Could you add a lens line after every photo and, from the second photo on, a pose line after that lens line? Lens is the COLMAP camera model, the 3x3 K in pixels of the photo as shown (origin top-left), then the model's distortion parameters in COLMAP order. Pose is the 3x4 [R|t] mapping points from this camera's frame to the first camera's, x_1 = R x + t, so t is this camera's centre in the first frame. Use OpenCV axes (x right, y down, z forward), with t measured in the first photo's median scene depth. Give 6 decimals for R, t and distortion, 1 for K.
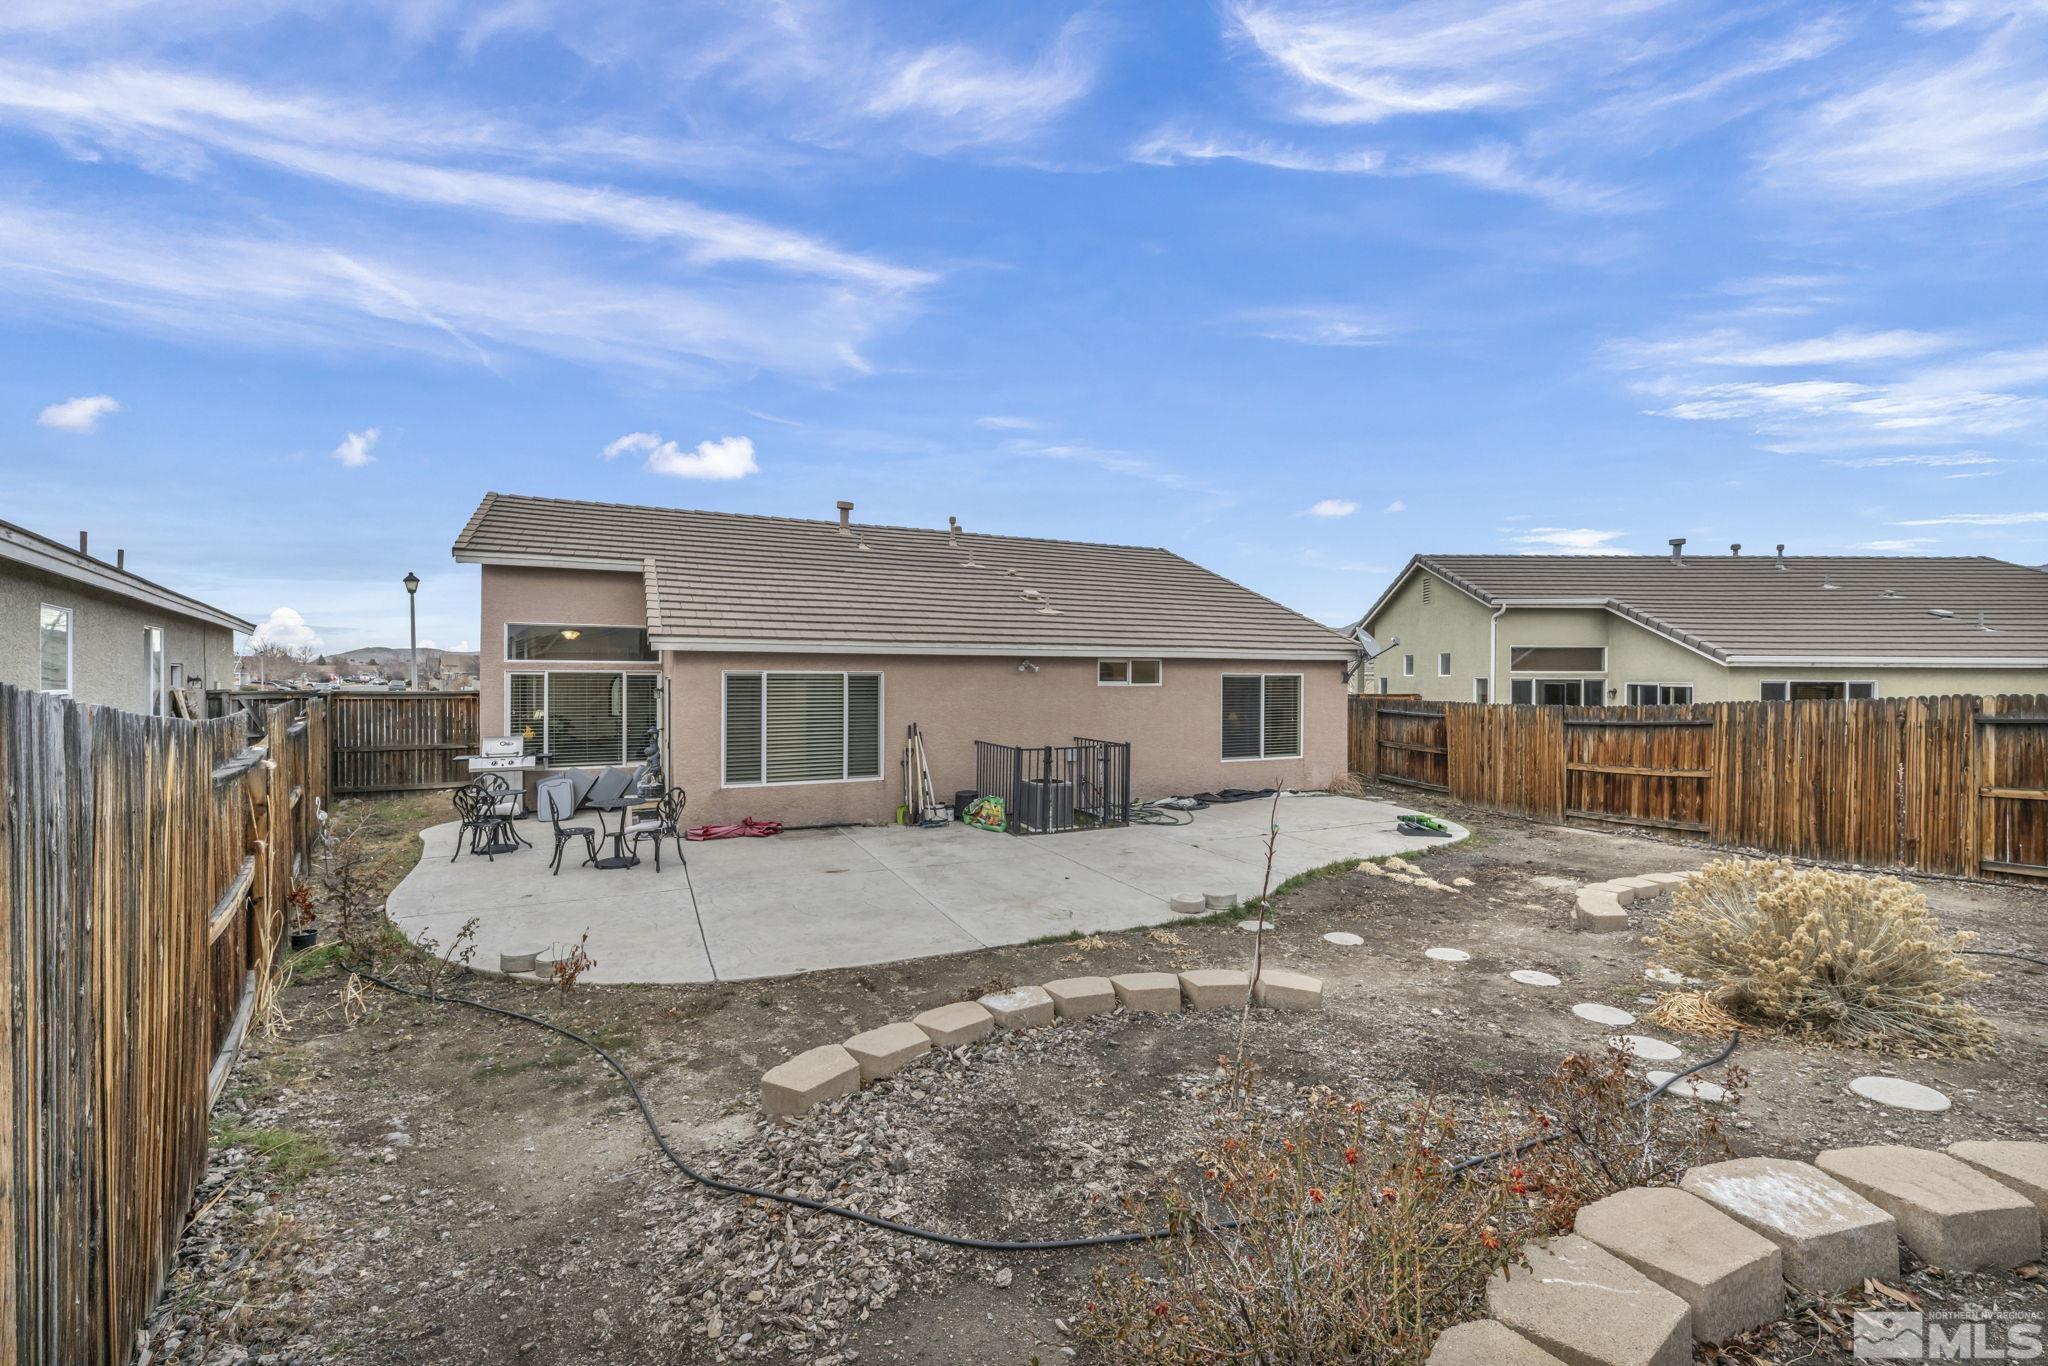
lens RADIAL K [[834.7, 0, 1026.0], [0, 834.7, 680.1], [0, 0, 1]] dist [-0.000979, 0.000409]
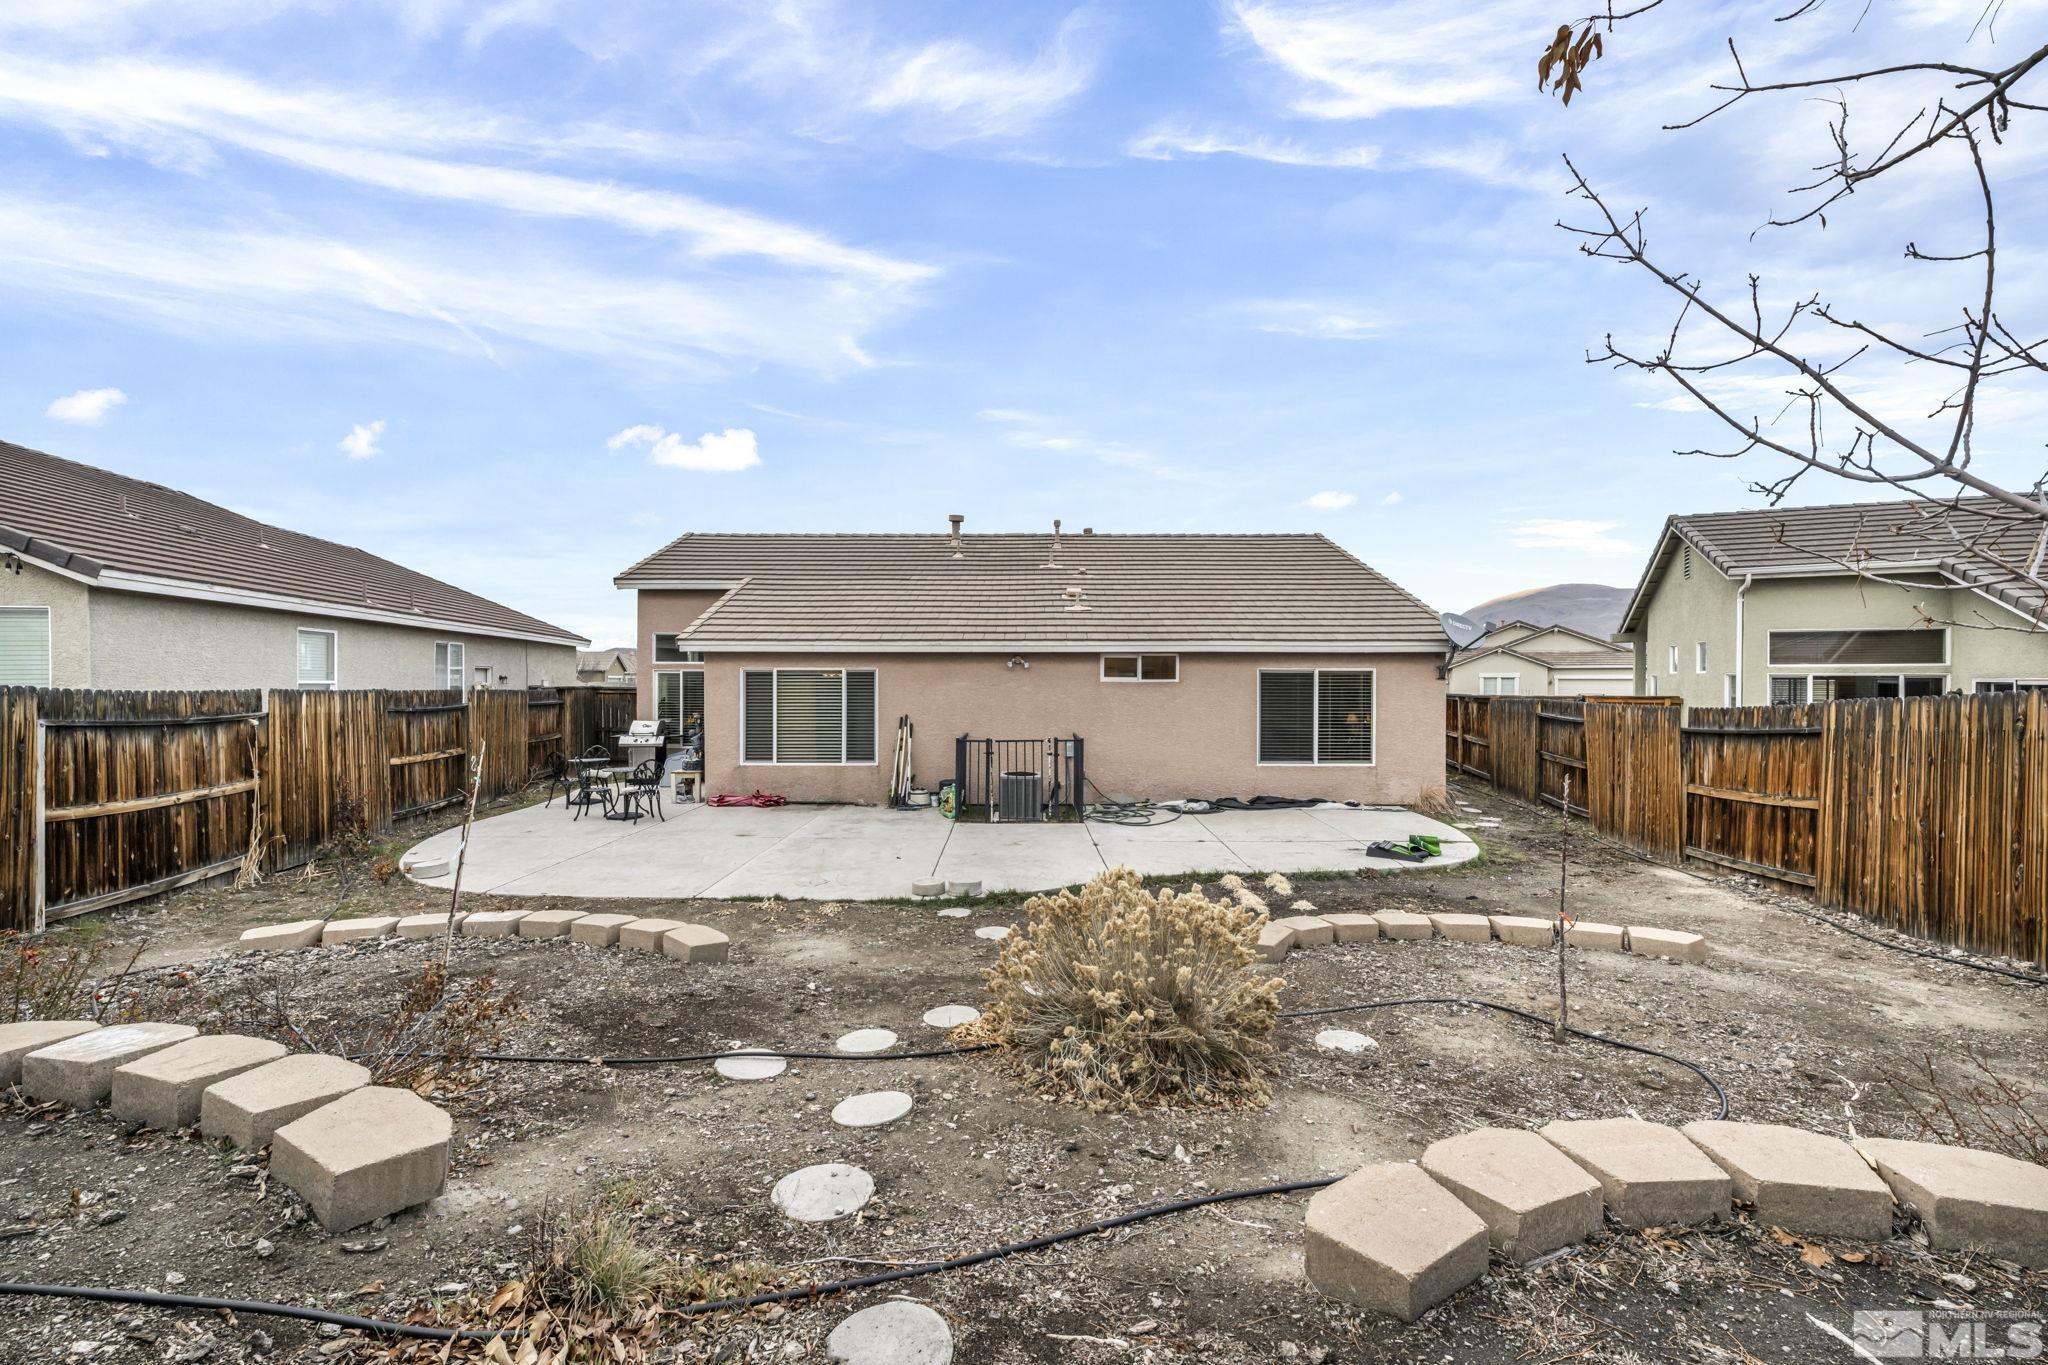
lens RADIAL K [[834.7, 0, 1023.4], [0, 834.7, 681.3], [0, 0, 1]] dist [-0.000979, 0.000409]
pose [[0.901391, -0.001194, -0.433005, 0.474393], [-0.000391, 0.999994, -0.003571, 0.010978], [0.433006, 0.003388, 0.901385, 0.076227]]
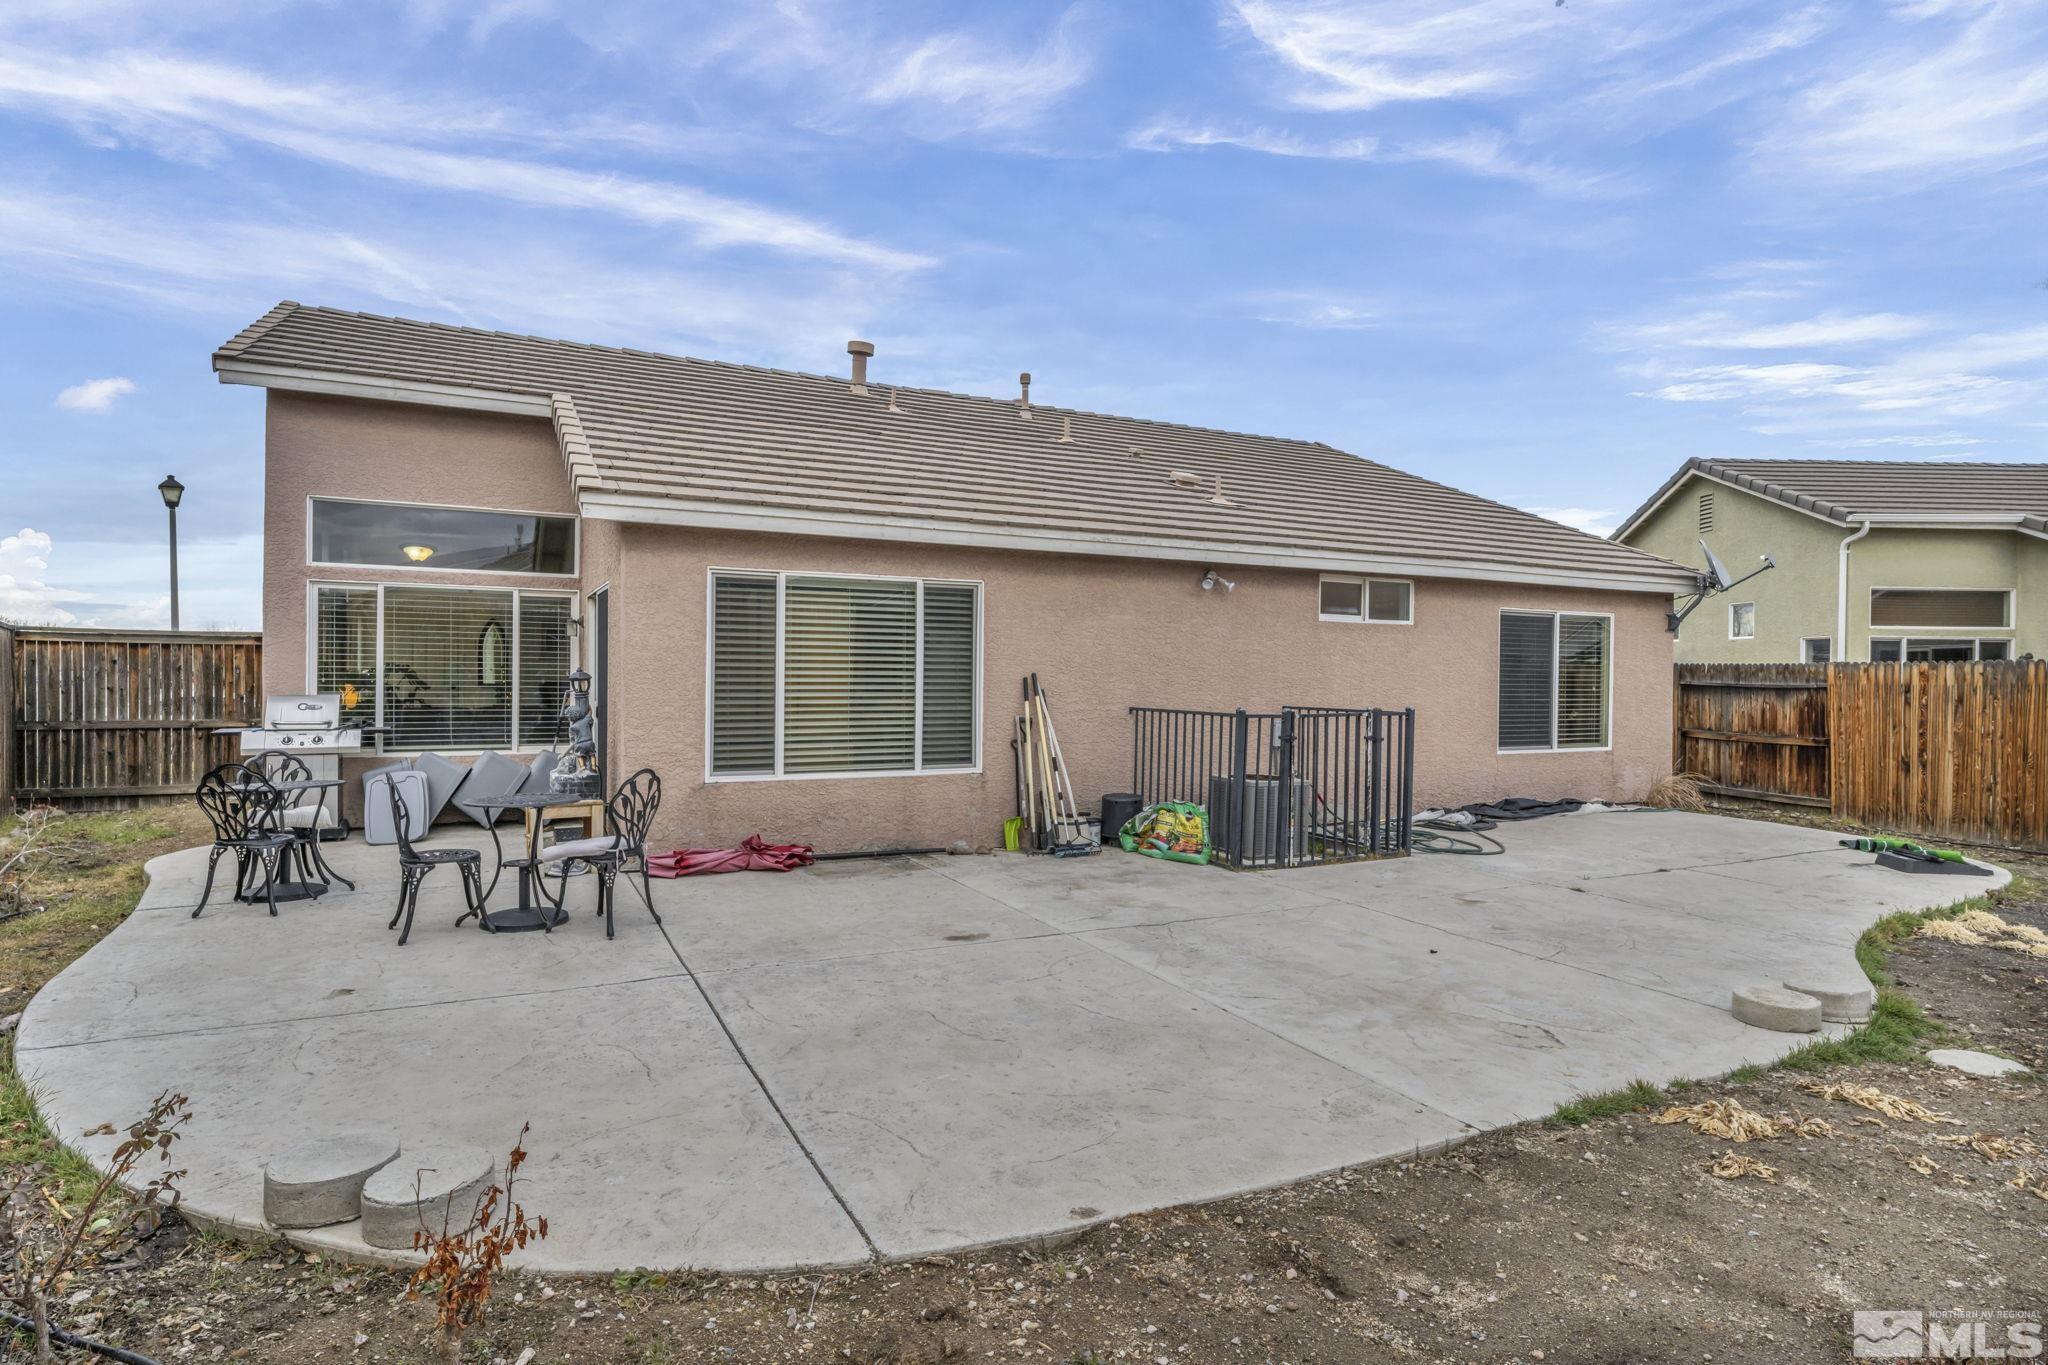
lens RADIAL K [[1082.8, 0, 1025.8], [0, 1082.8, 679.9], [0, 0, 1]] dist [-0.003907, 0.001468]
pose [[0.999783, 0.005838, 0.019979, -0.151518], [-0.005851, 0.999983, 0.000615, 0.054345], [-0.019975, -0.000732, 0.999800, 0.256629]]
